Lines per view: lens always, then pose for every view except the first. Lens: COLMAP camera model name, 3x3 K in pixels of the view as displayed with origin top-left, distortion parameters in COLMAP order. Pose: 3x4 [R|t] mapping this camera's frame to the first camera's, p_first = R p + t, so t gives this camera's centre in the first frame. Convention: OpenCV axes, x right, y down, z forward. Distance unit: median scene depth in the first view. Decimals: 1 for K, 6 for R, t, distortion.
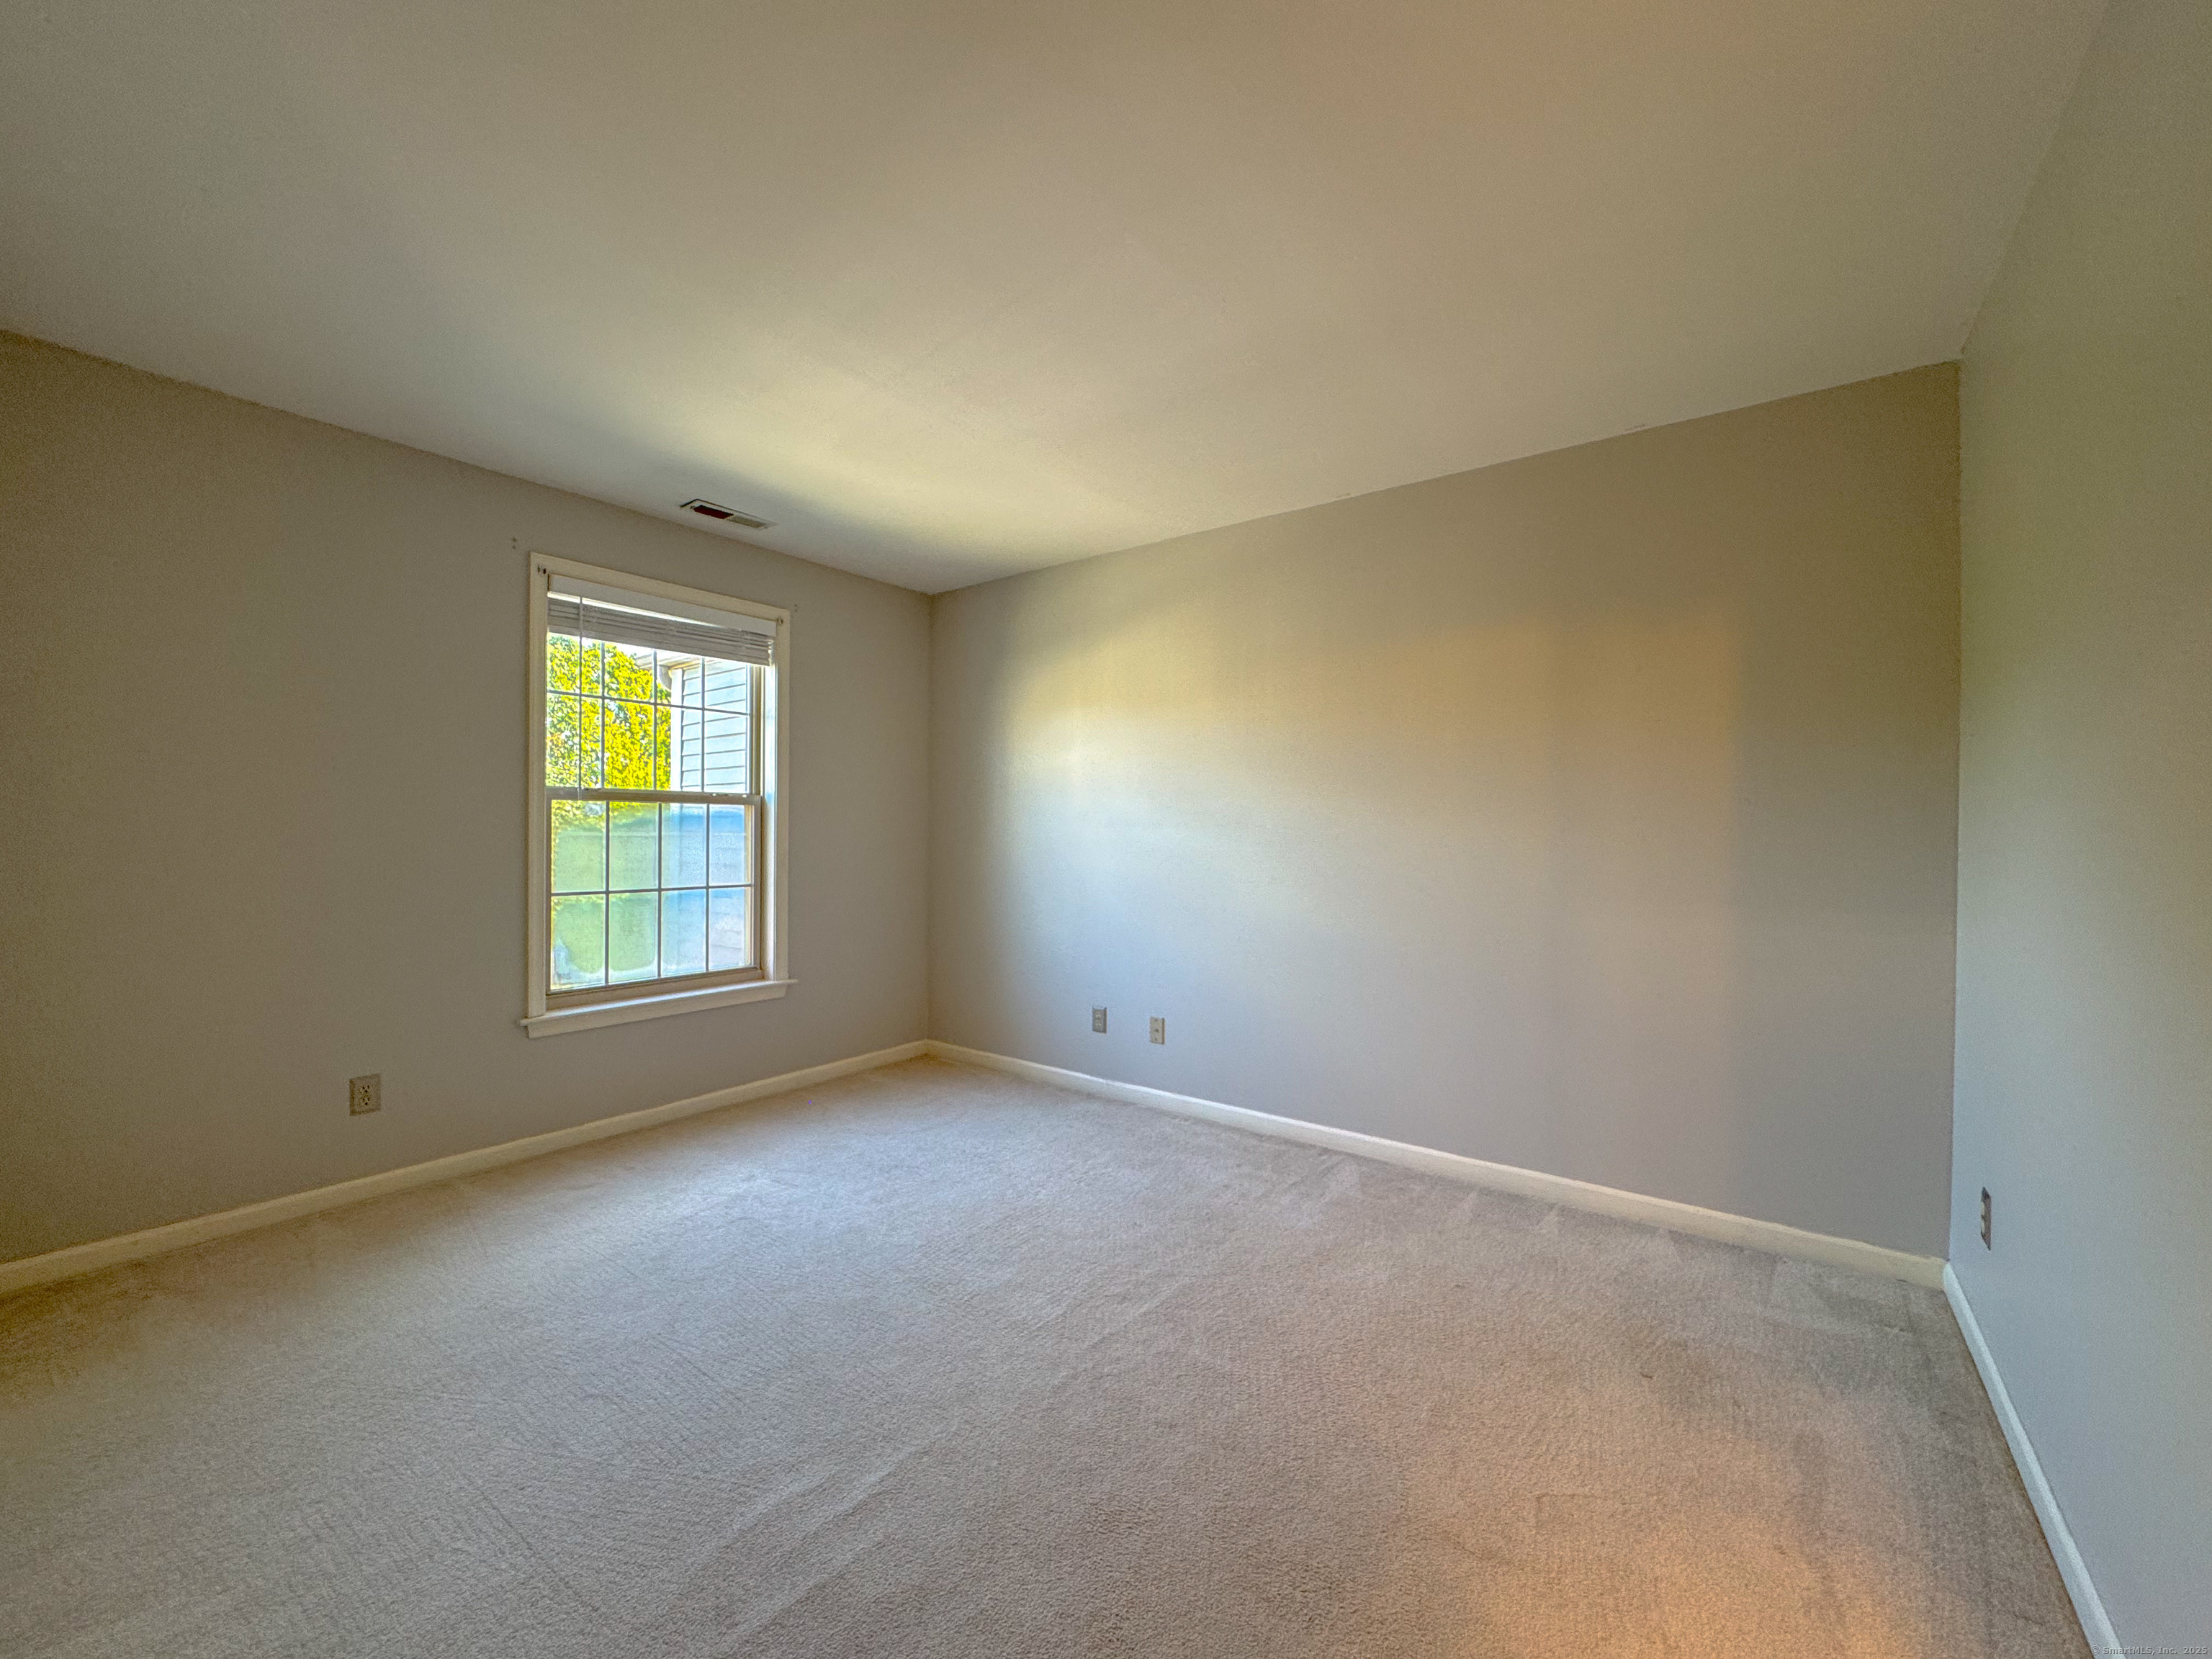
lens RADIAL K [[878.4, 0, 1100.8], [0, 878.4, 827.7], [0, 0, 1]] dist [0.000612, 0.000017]
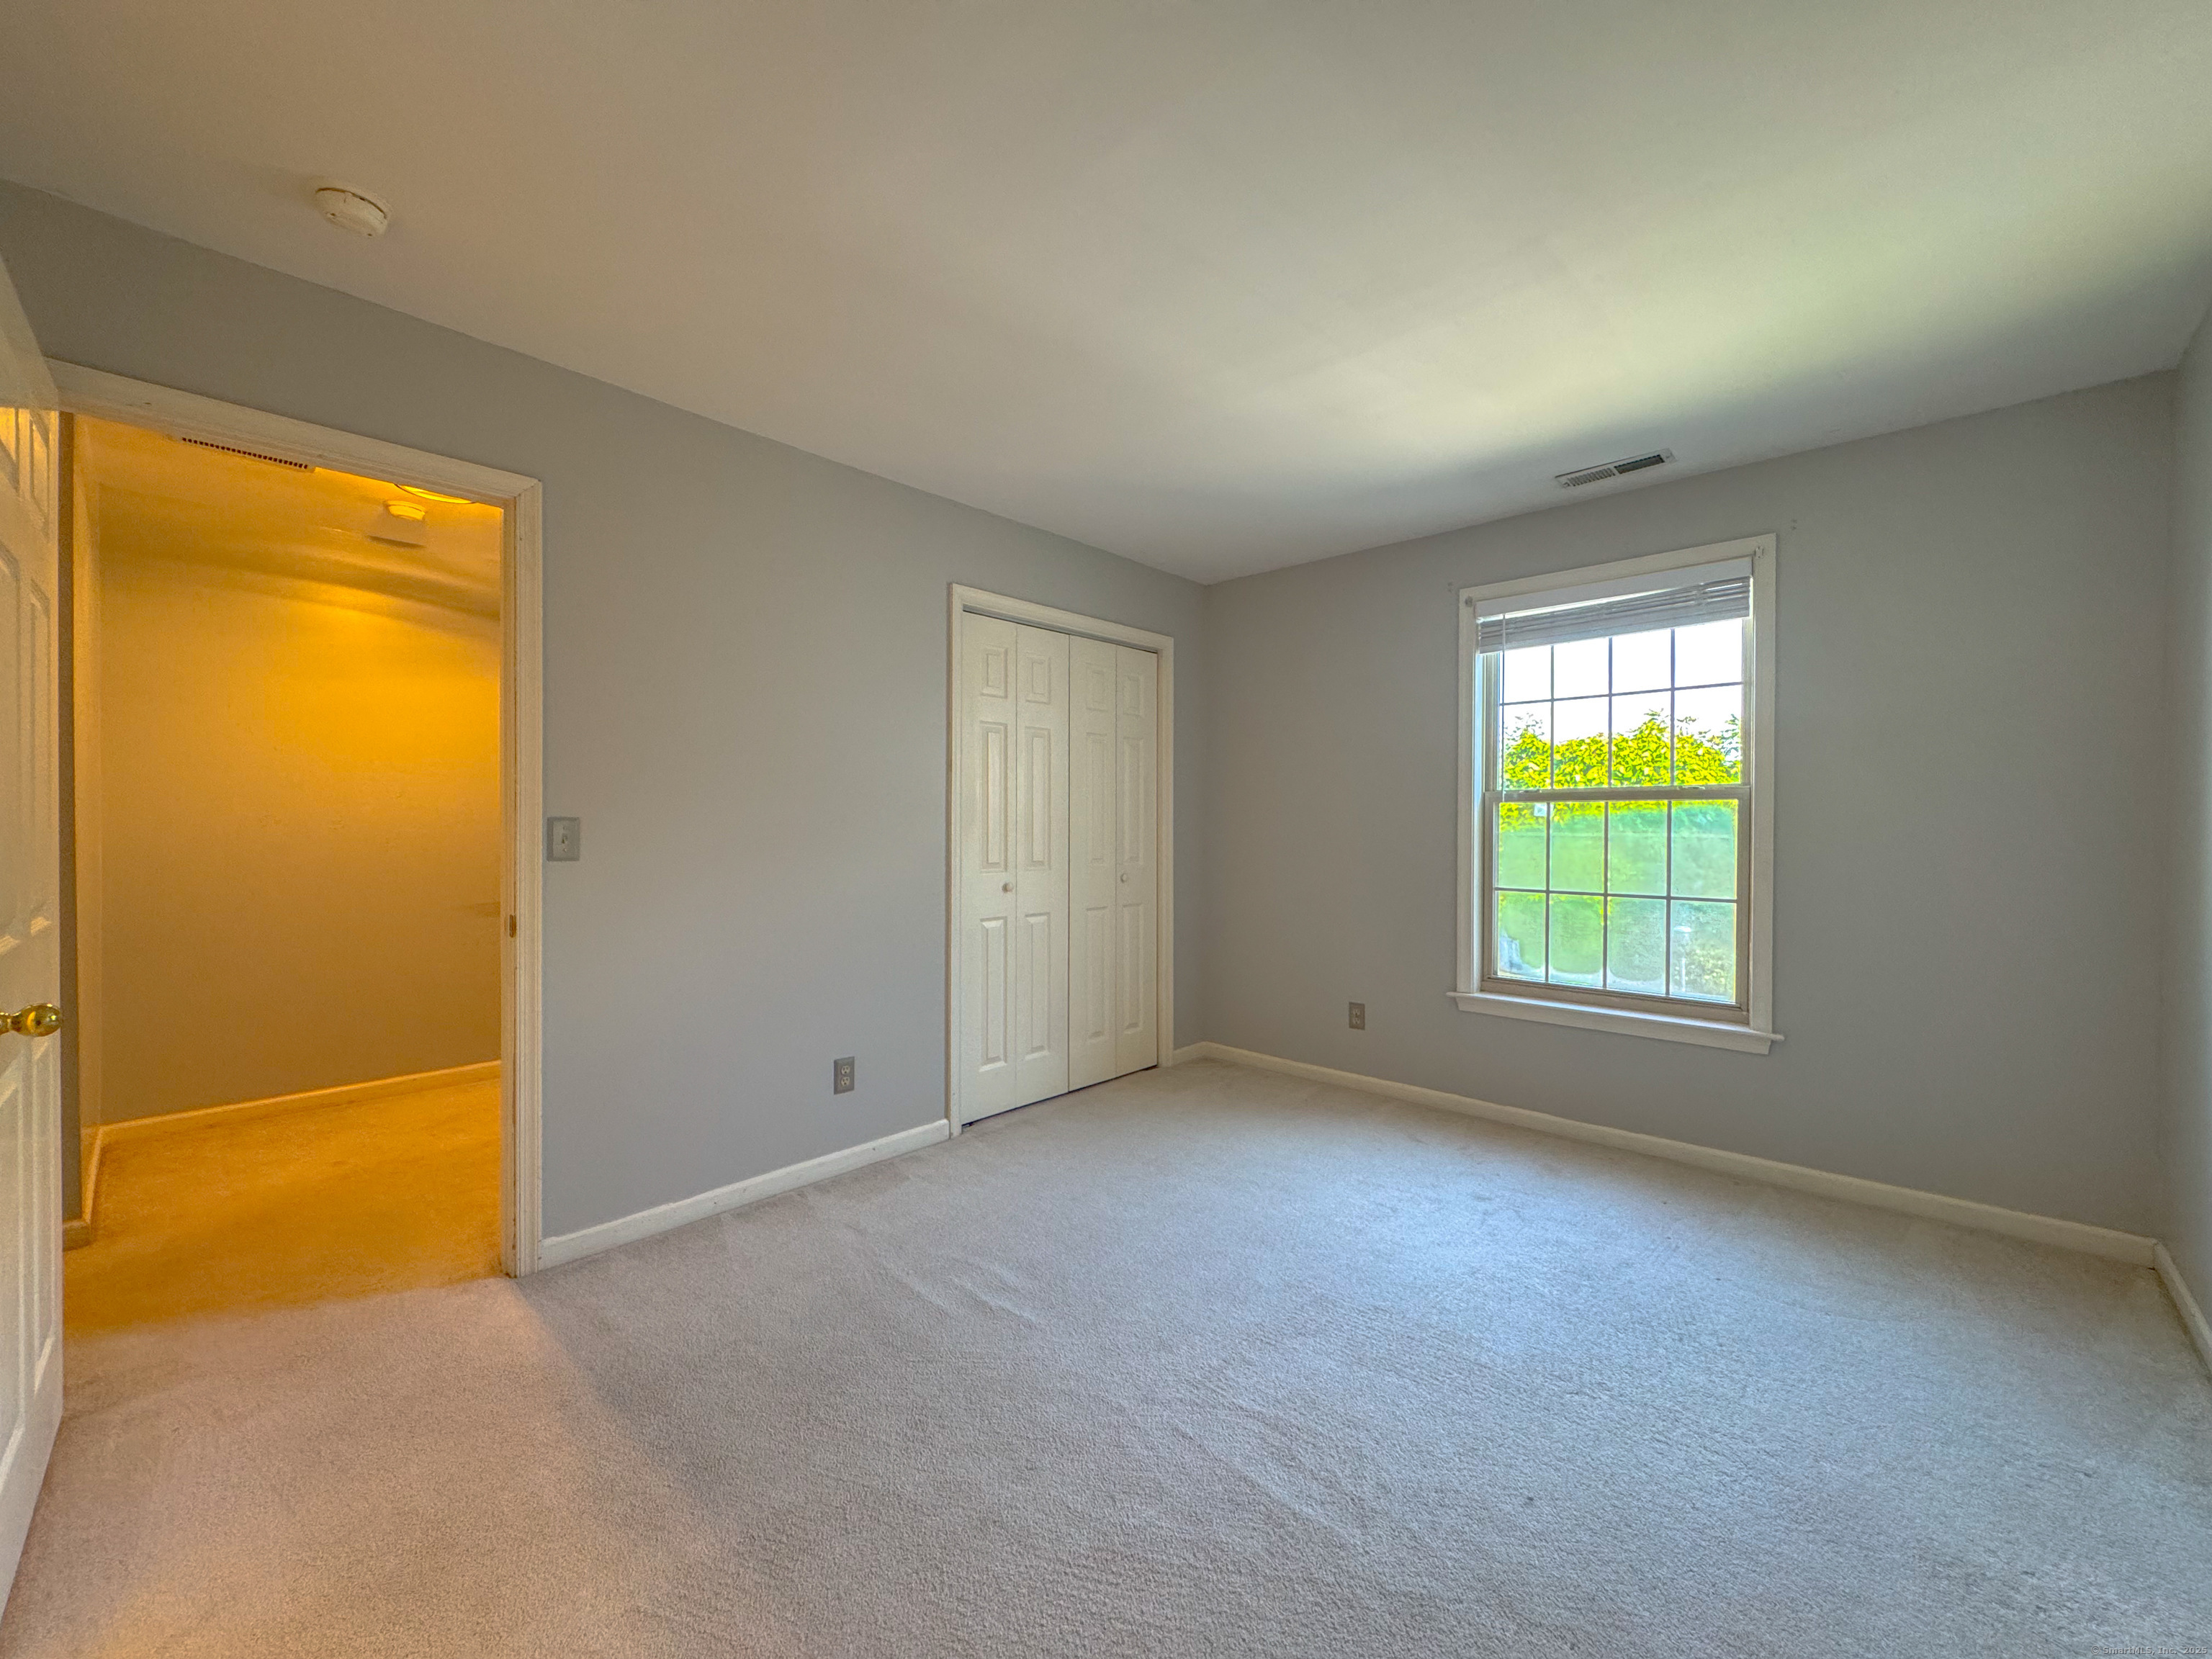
lens RADIAL K [[878.4, 0, 1100.8], [0, 878.4, 827.7], [0, 0, 1]] dist [0.000612, 0.000017]
pose [[-0.094875, 0.000178, -0.995489, 0.477504], [0.003034, 0.999995, -0.000111, -0.001846], [0.995485, -0.003031, -0.094875, 0.557810]]
